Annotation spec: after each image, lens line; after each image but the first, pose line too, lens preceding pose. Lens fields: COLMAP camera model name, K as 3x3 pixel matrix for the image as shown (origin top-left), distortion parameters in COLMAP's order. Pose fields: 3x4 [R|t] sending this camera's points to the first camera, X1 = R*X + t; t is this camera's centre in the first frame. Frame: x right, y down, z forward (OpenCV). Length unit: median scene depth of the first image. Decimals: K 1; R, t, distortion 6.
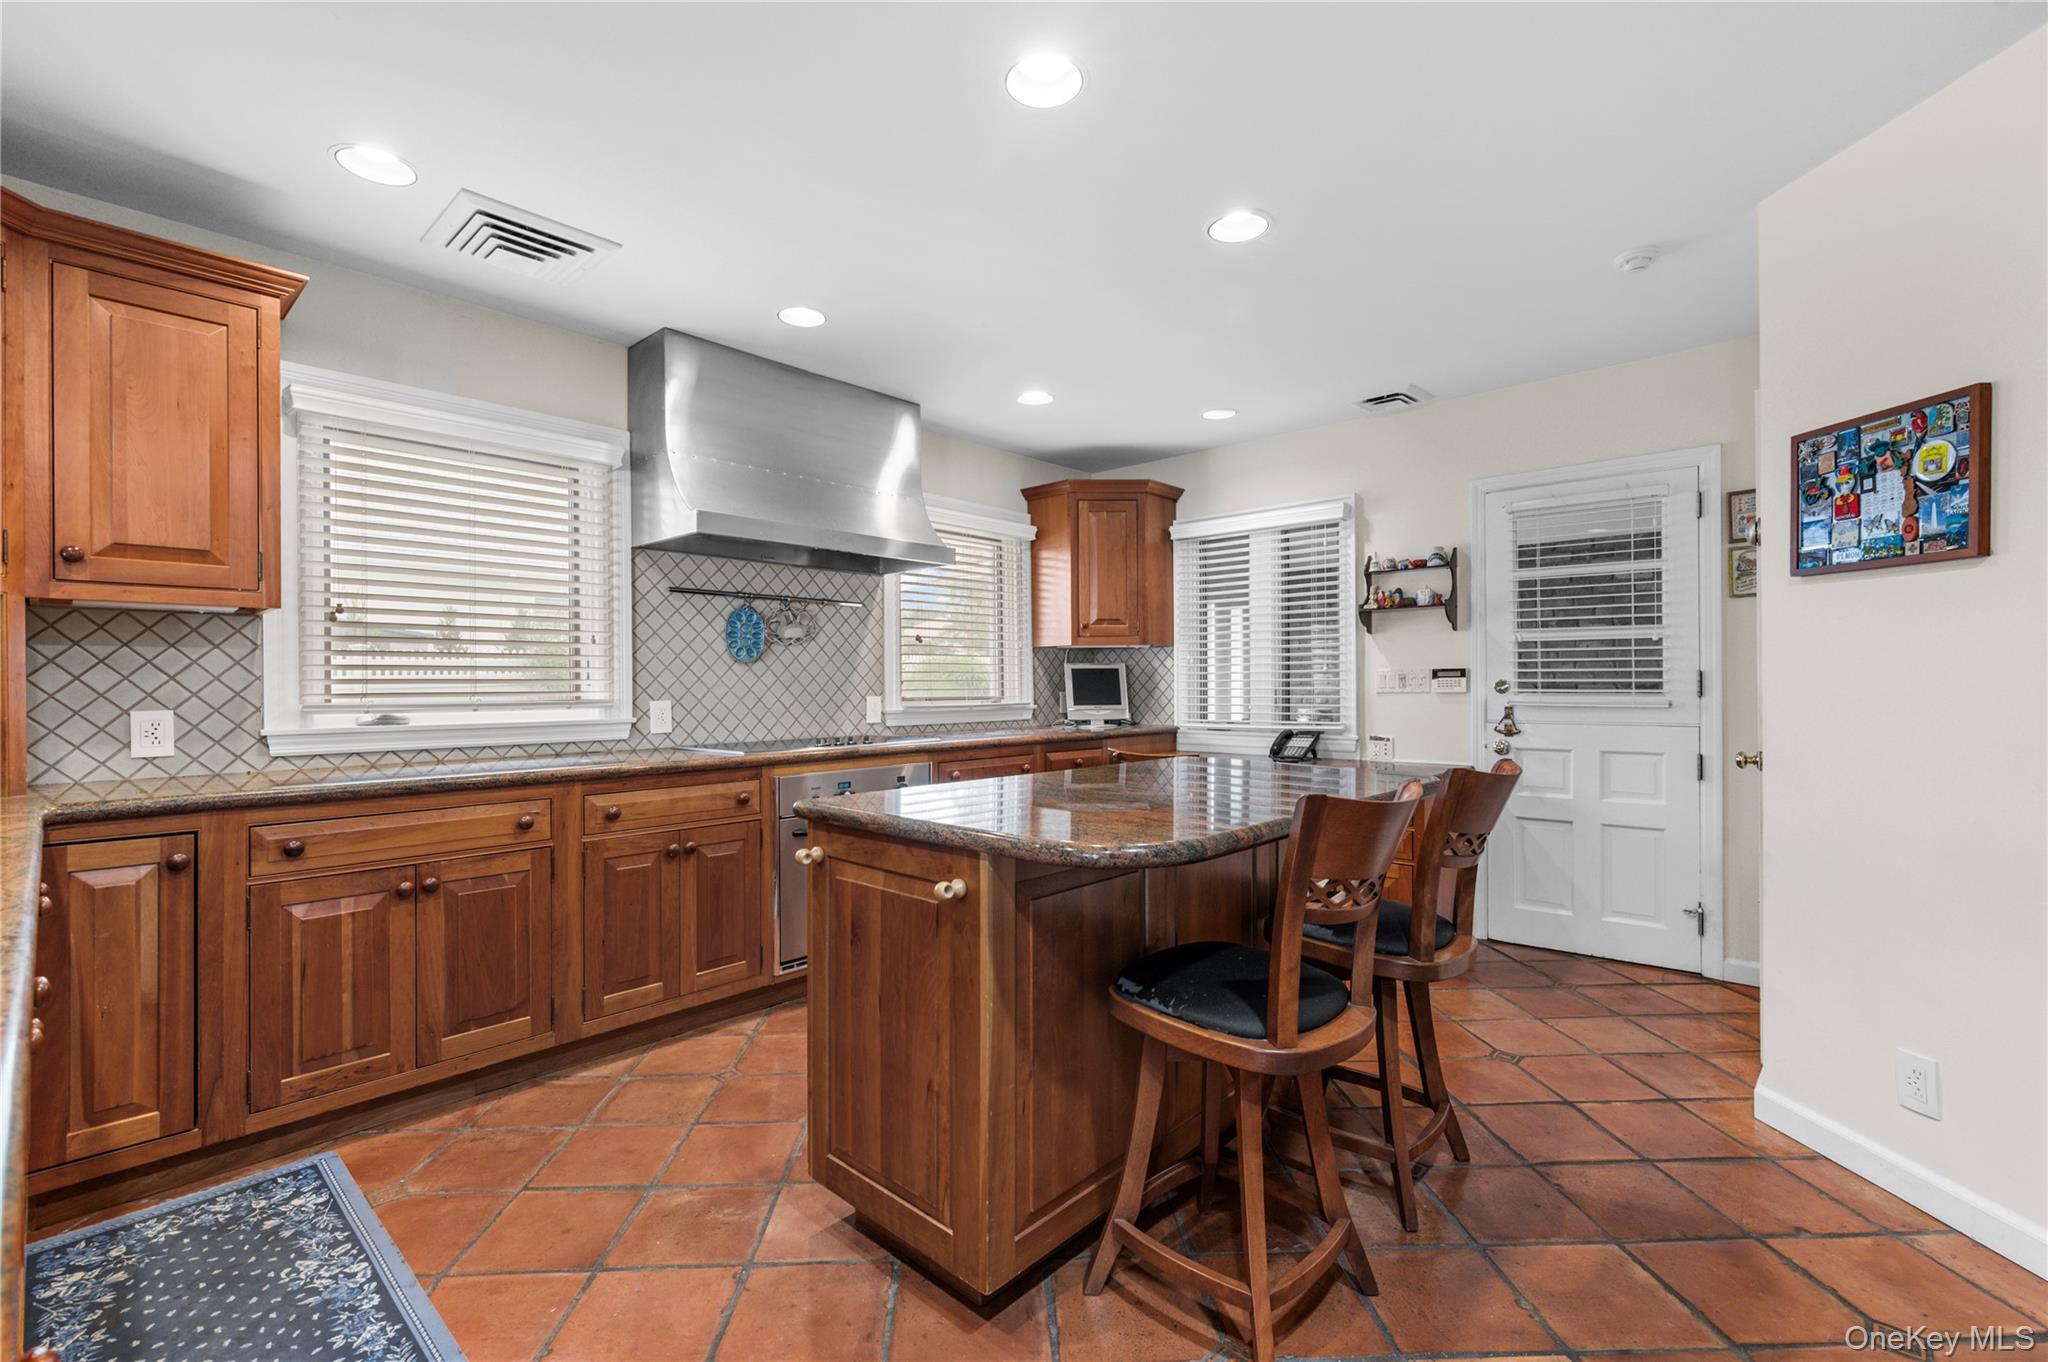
lens RADIAL K [[881.8, 0, 1027.9], [0, 881.8, 684.1], [0, 0, 1]] dist [0.005682, 0.000099]
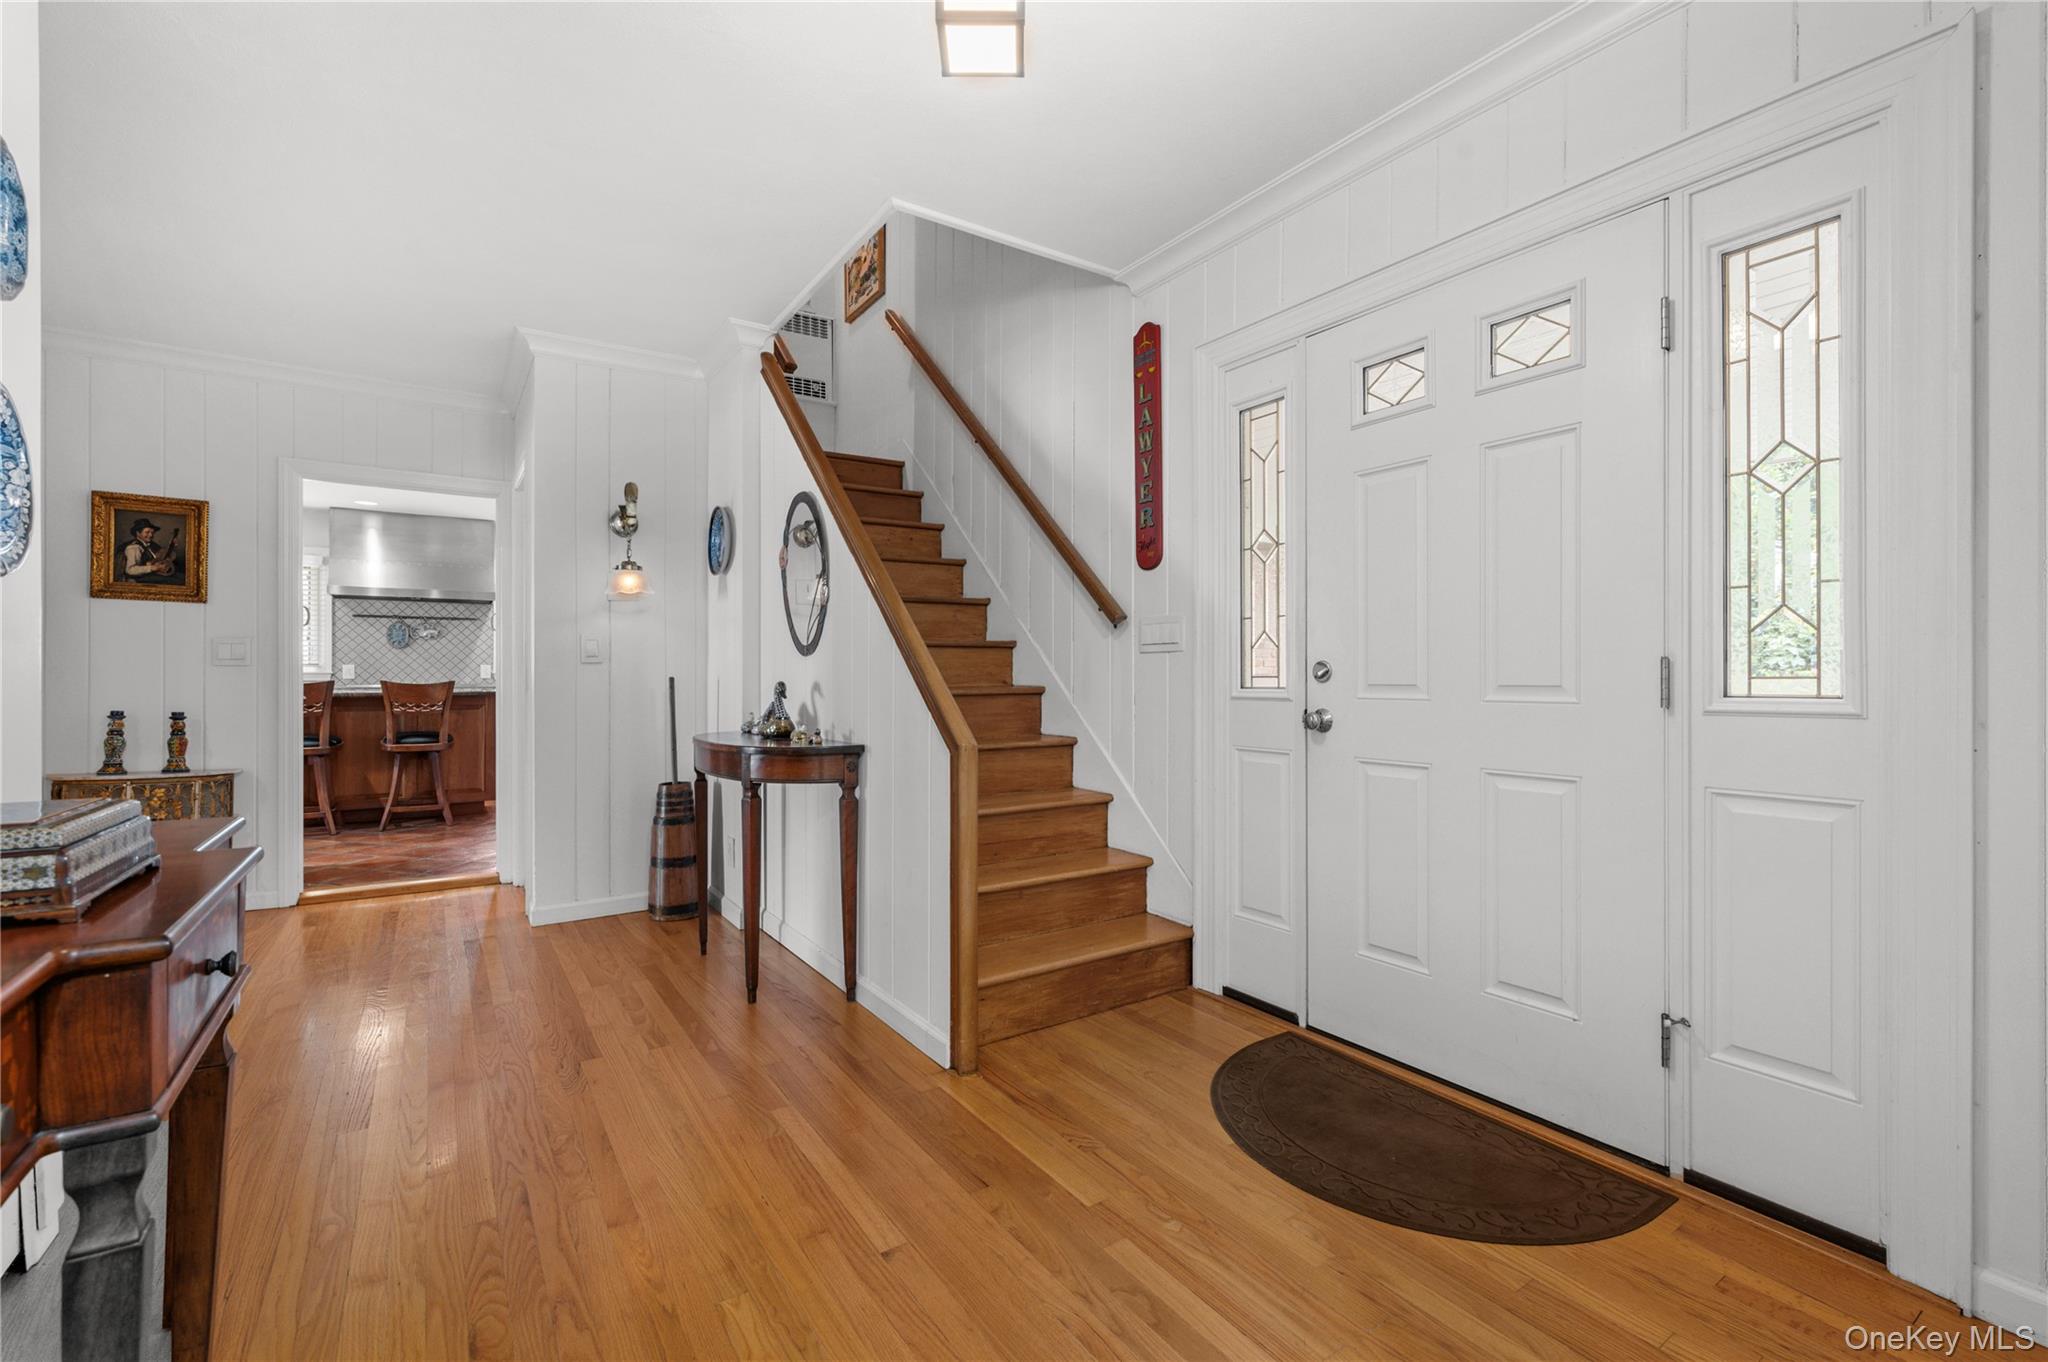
lens RADIAL K [[881.8, 0, 1023.7], [0, 881.8, 676.2], [0, 0, 1]] dist [0.005682, 0.000099]
pose [[0.971600, 0.004078, -0.236594, 1.741980], [-0.004031, 0.999992, 0.000680, 0.038515], [0.236595, 0.000293, 0.971608, -0.774852]]
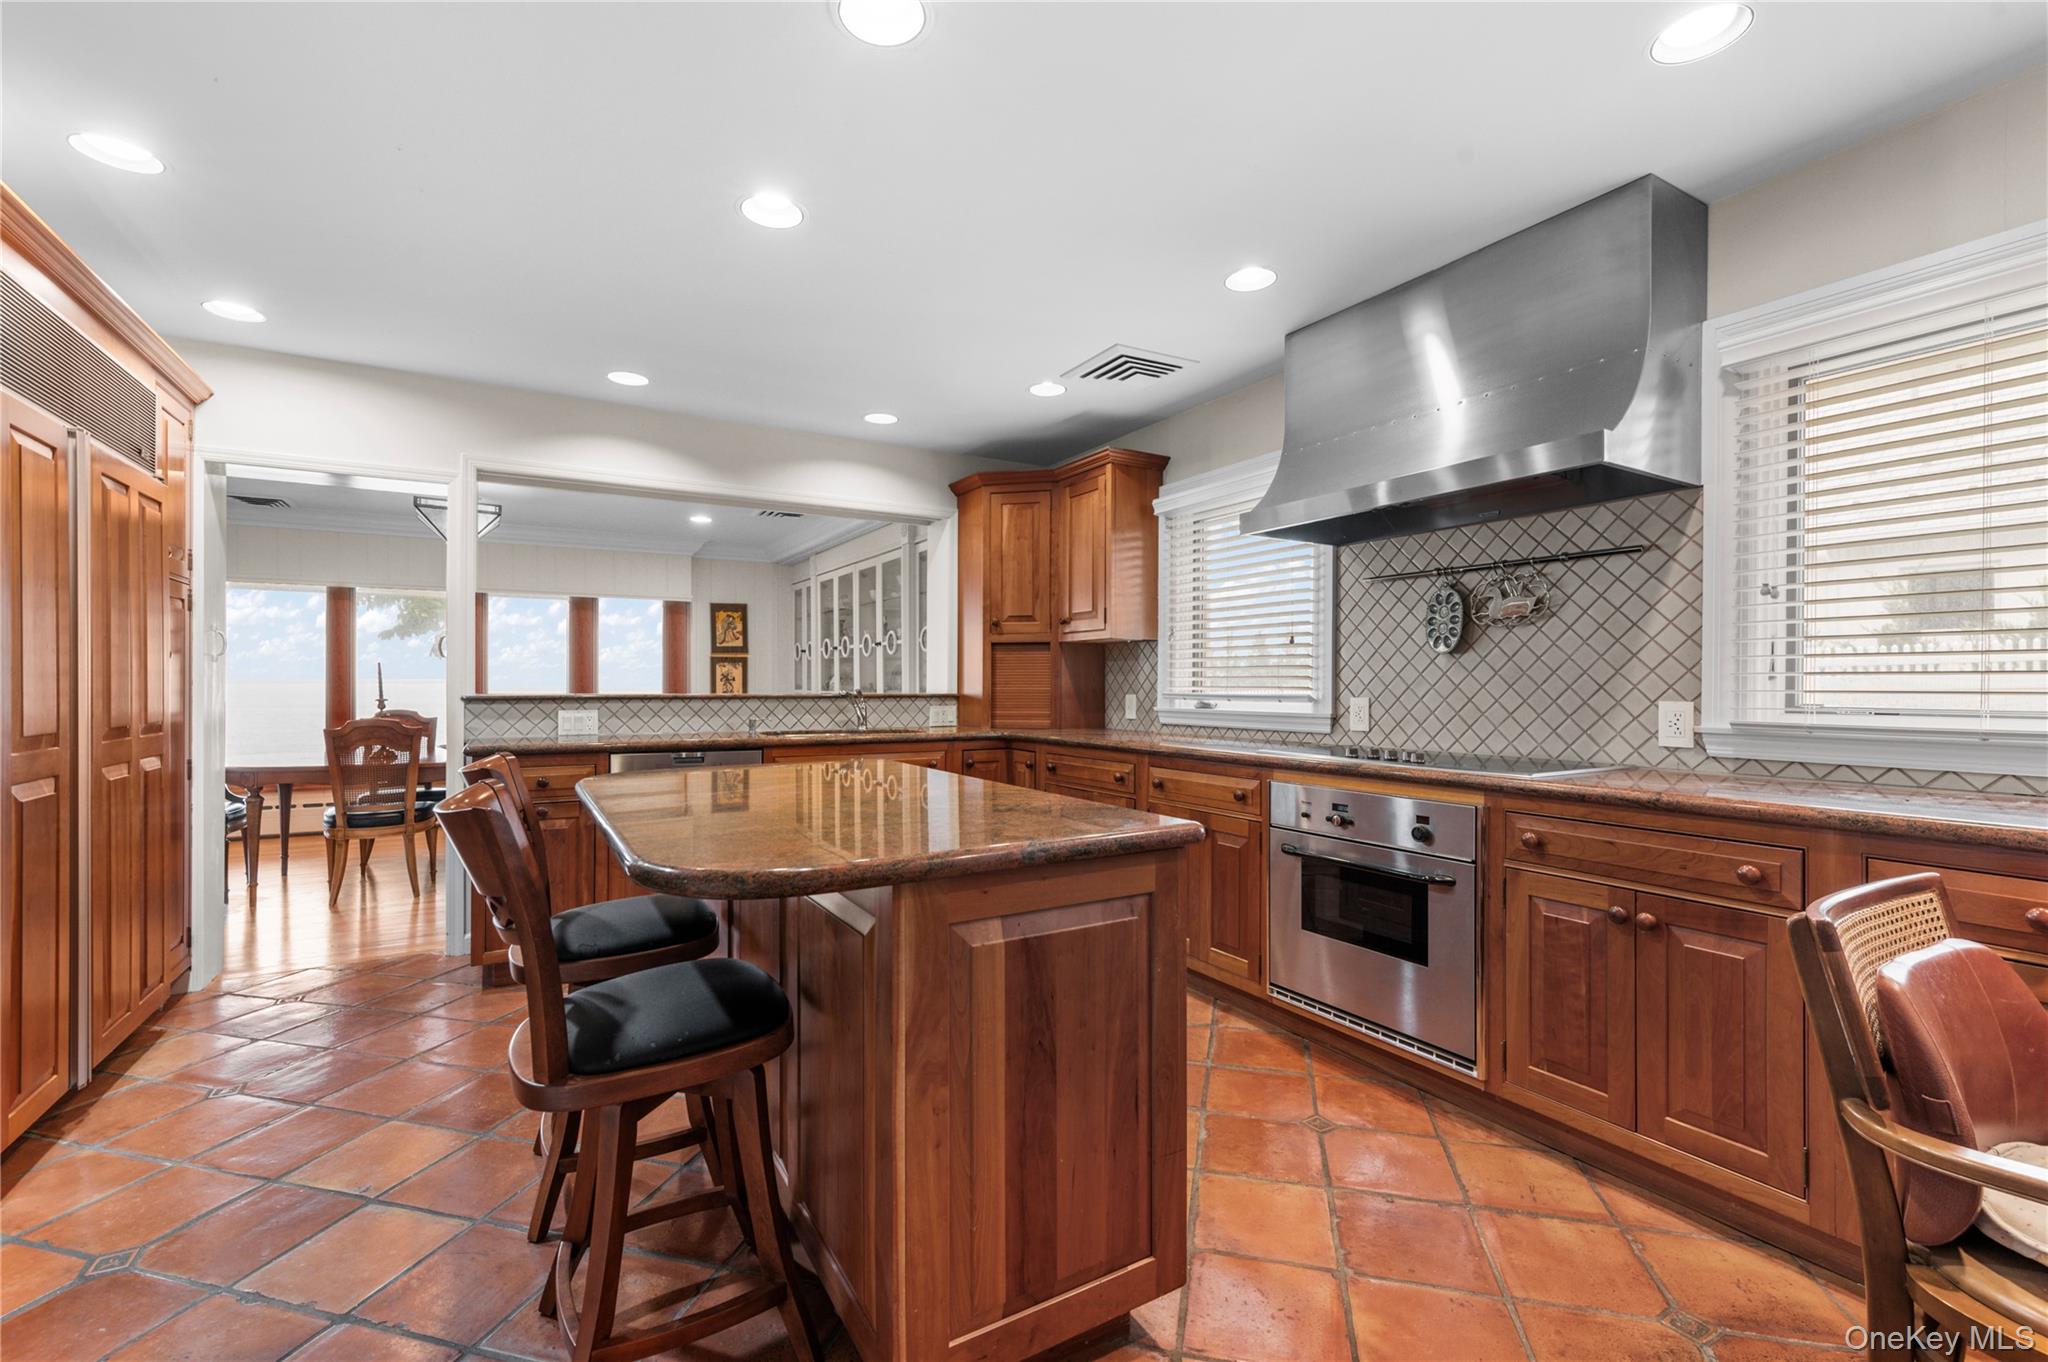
lens RADIAL K [[881.8, 0, 1030.1], [0, 881.8, 684.0], [0, 0, 1]] dist [0.005682, 0.000099]
pose [[-0.290883, 0.000896, -0.956758, 0.587916], [-0.002289, 0.999996, 0.001633, 0.003050], [0.956756, 0.002665, -0.290880, 0.894287]]
